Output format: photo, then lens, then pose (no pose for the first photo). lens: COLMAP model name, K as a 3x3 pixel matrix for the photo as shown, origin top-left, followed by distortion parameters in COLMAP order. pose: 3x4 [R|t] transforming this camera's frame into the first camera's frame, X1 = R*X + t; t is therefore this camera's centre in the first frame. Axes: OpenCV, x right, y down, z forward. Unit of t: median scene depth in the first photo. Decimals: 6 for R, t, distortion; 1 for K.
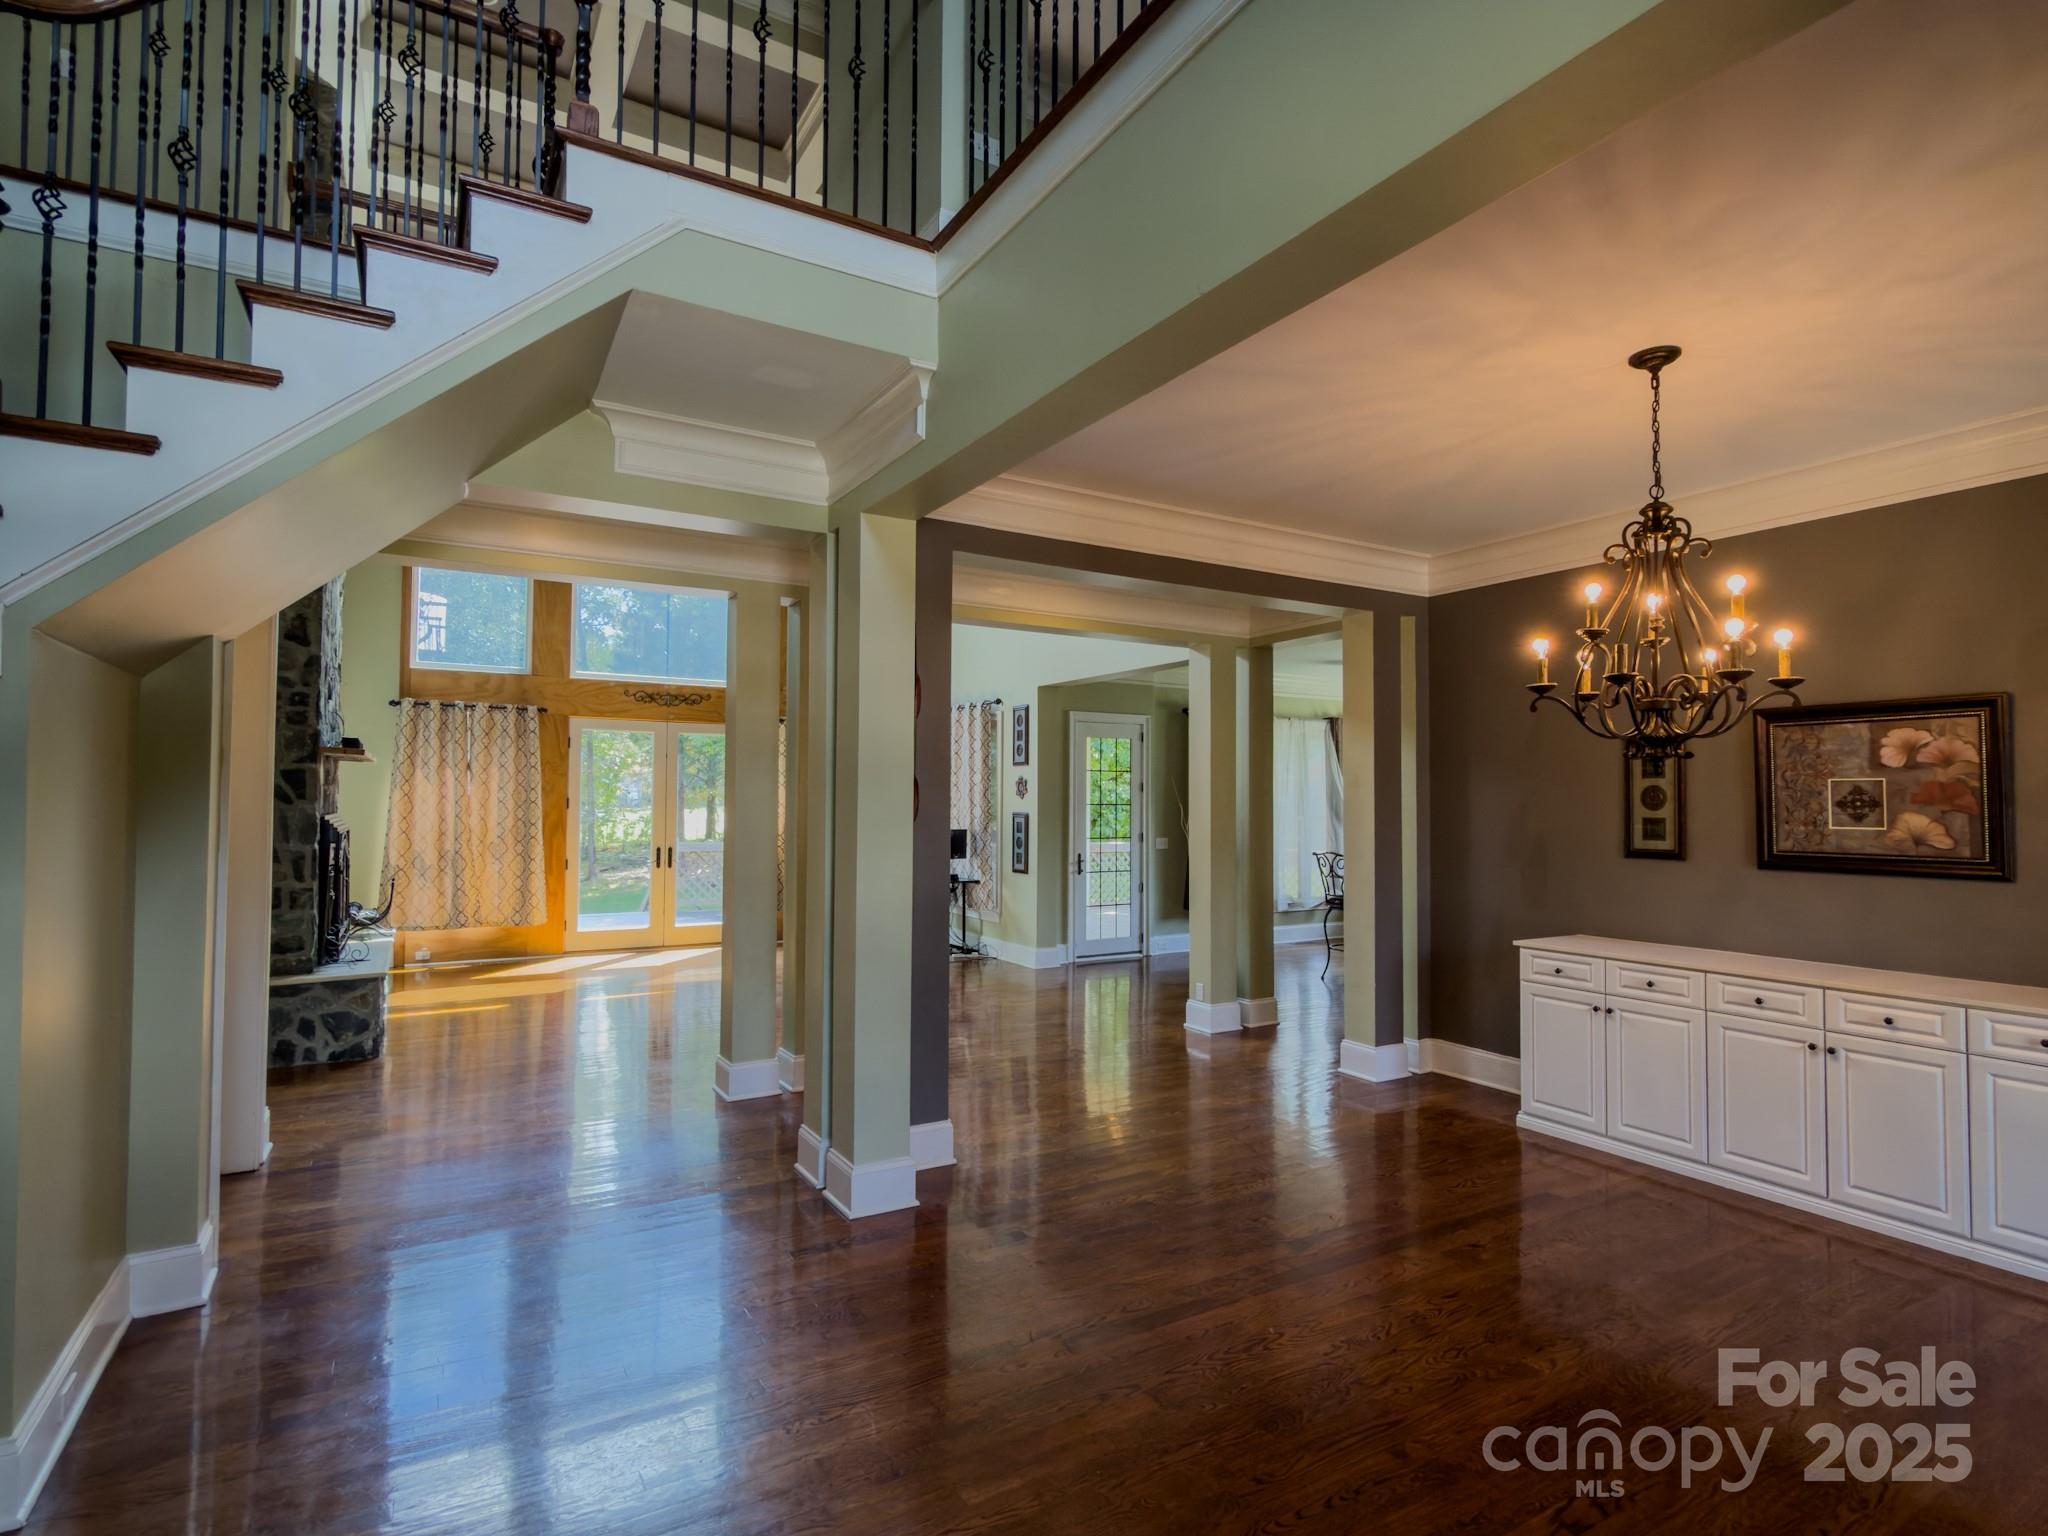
lens RADIAL K [[1035.5, 0, 1023.8], [0, 1035.5, 762.7], [0, 0, 1]] dist [0.000218, -0.000656]
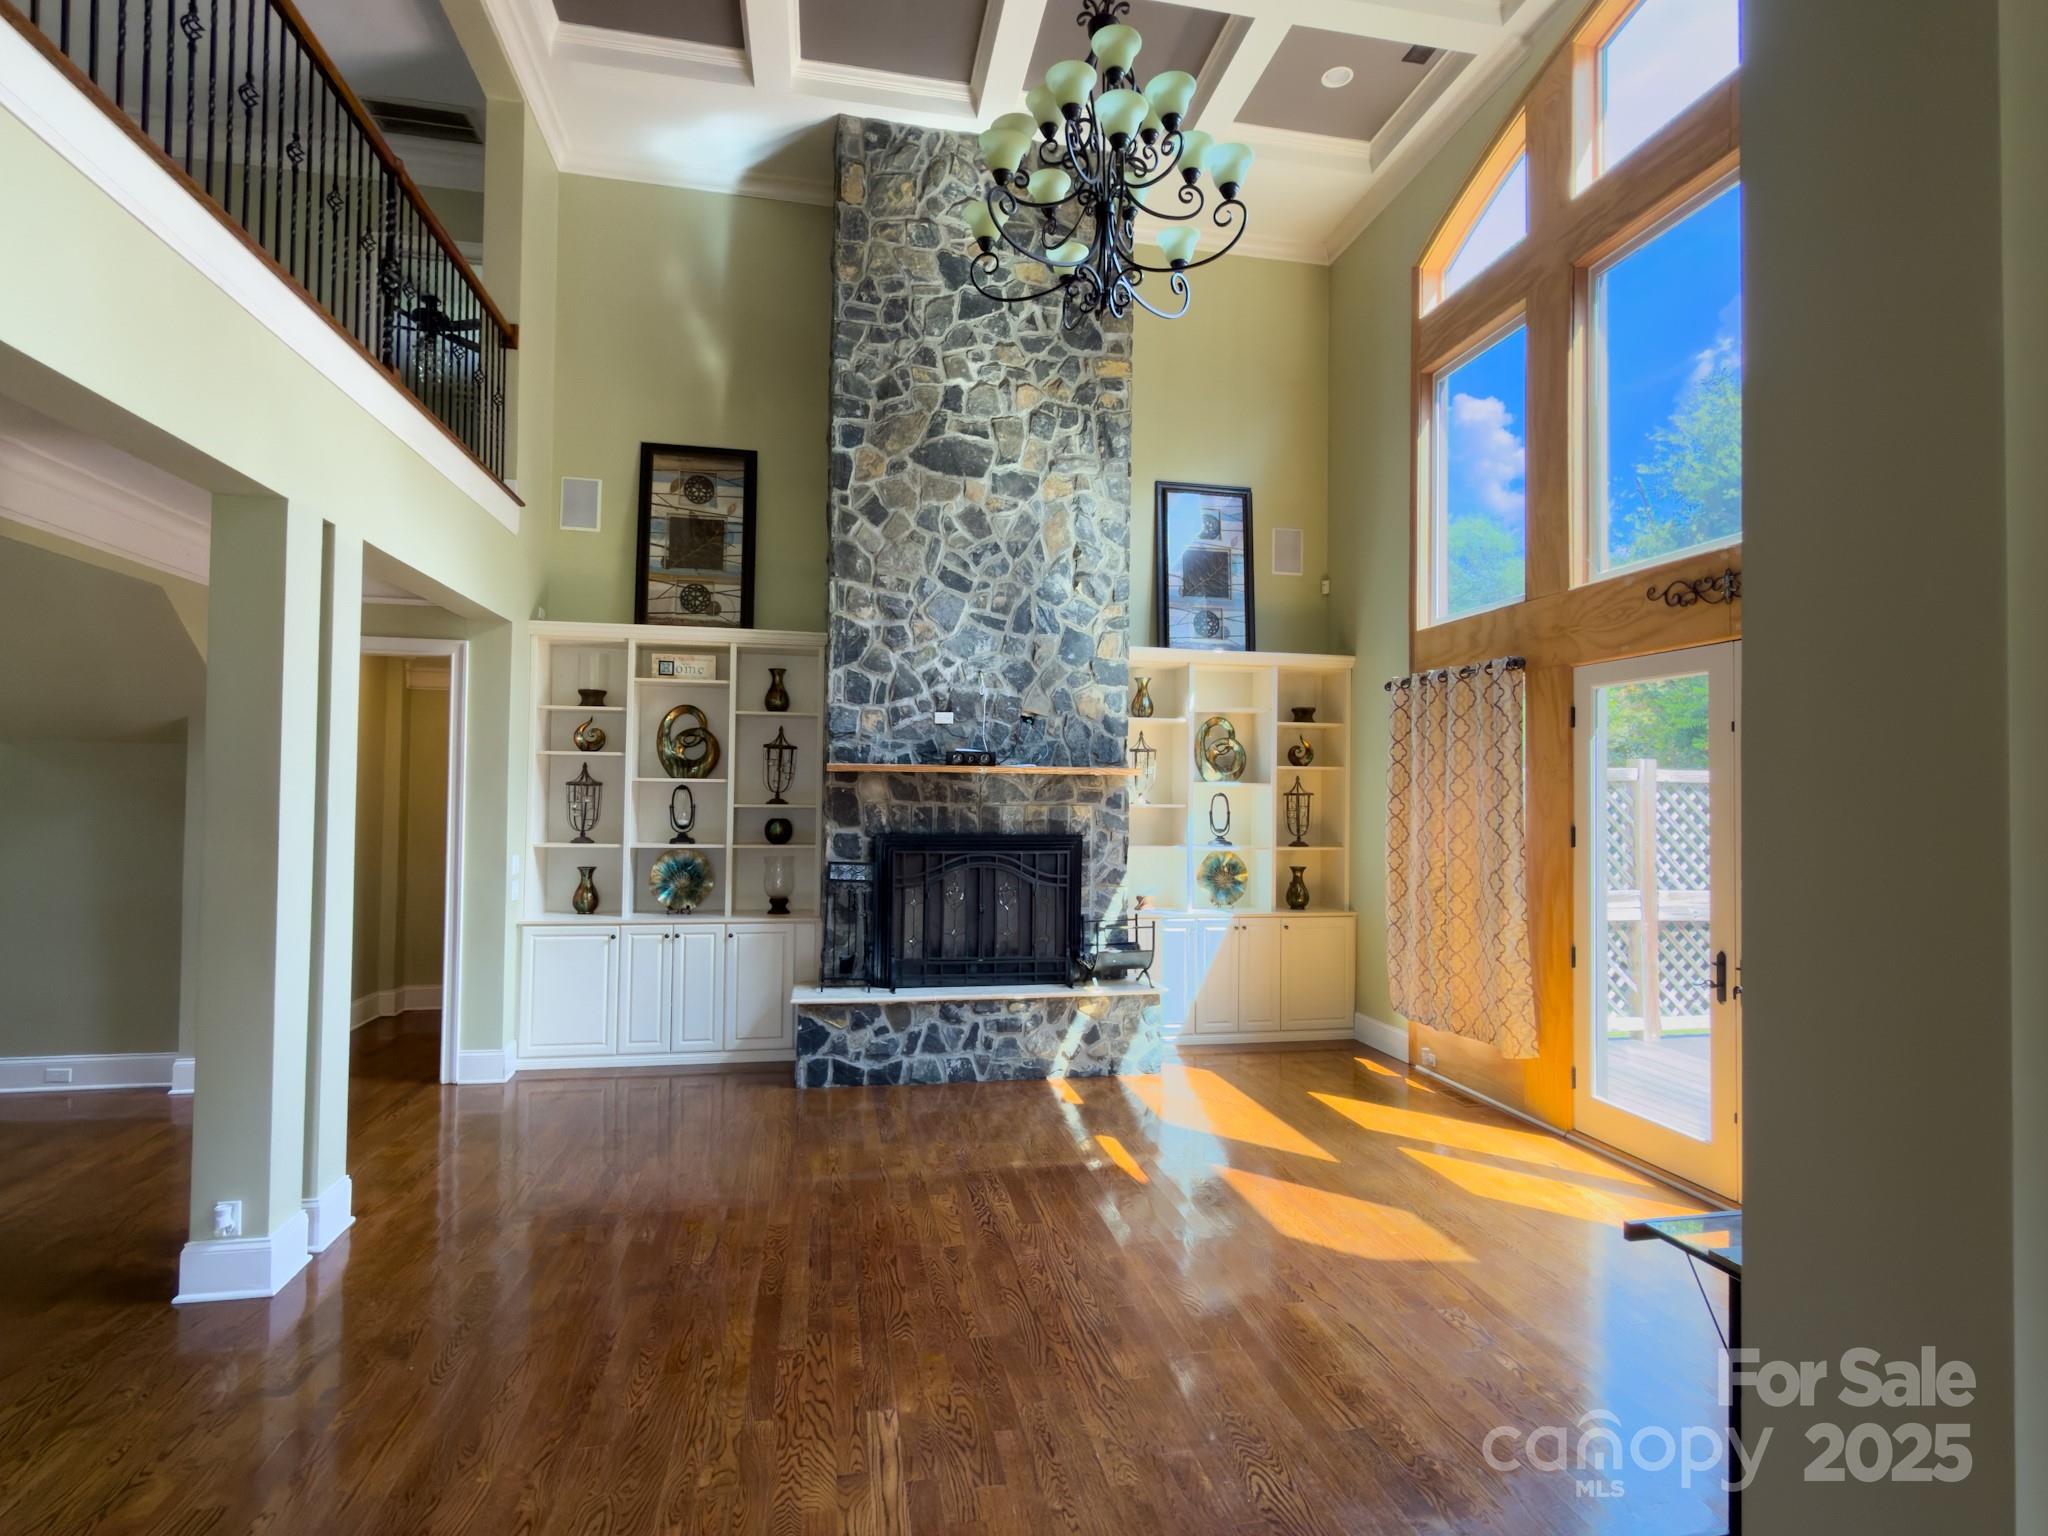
lens RADIAL K [[1035.5, 0, 1026.1], [0, 1035.5, 771.5], [0, 0, 1]] dist [0.000218, -0.000656]
pose [[-0.336465, -0.031843, -0.941158, 0.129627], [0.022258, 0.998880, -0.041754, 0.023160], [0.941433, -0.034997, -0.335379, 0.947385]]
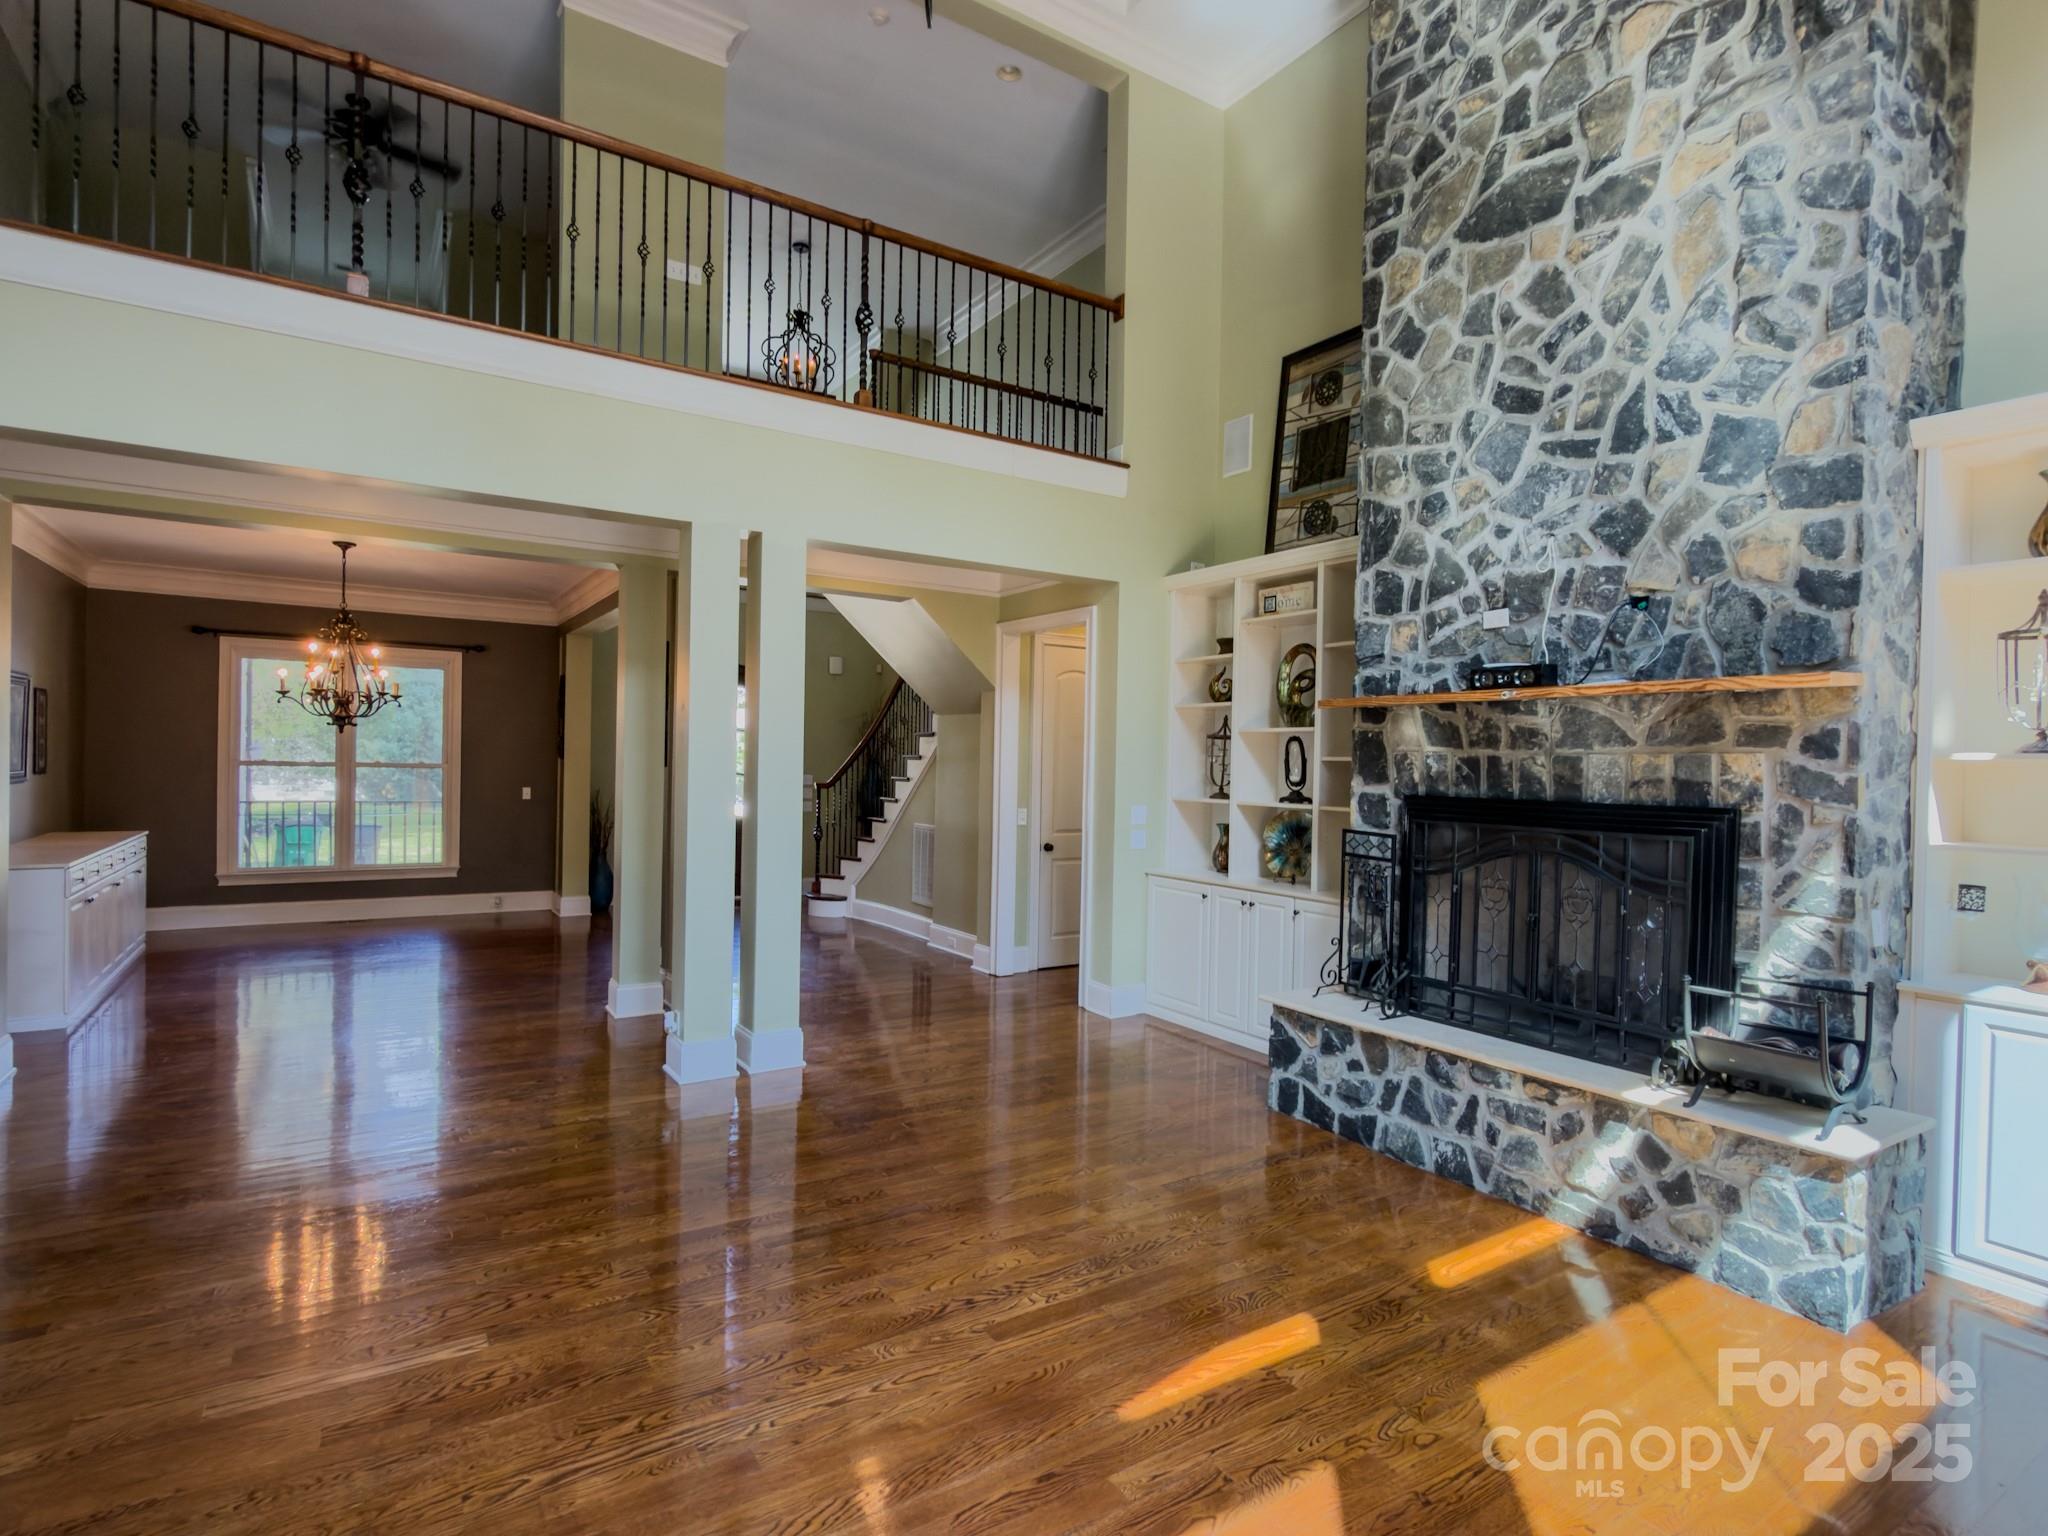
lens RADIAL K [[1035.5, 0, 1023.6], [0, 1035.5, 772.5], [0, 0, 1]] dist [0.000218, -0.000656]
pose [[-0.999040, -0.023762, -0.036795, -0.254619], [-0.022735, 0.999348, -0.028063, 0.039525], [0.037438, -0.027200, -0.998929, 1.090920]]
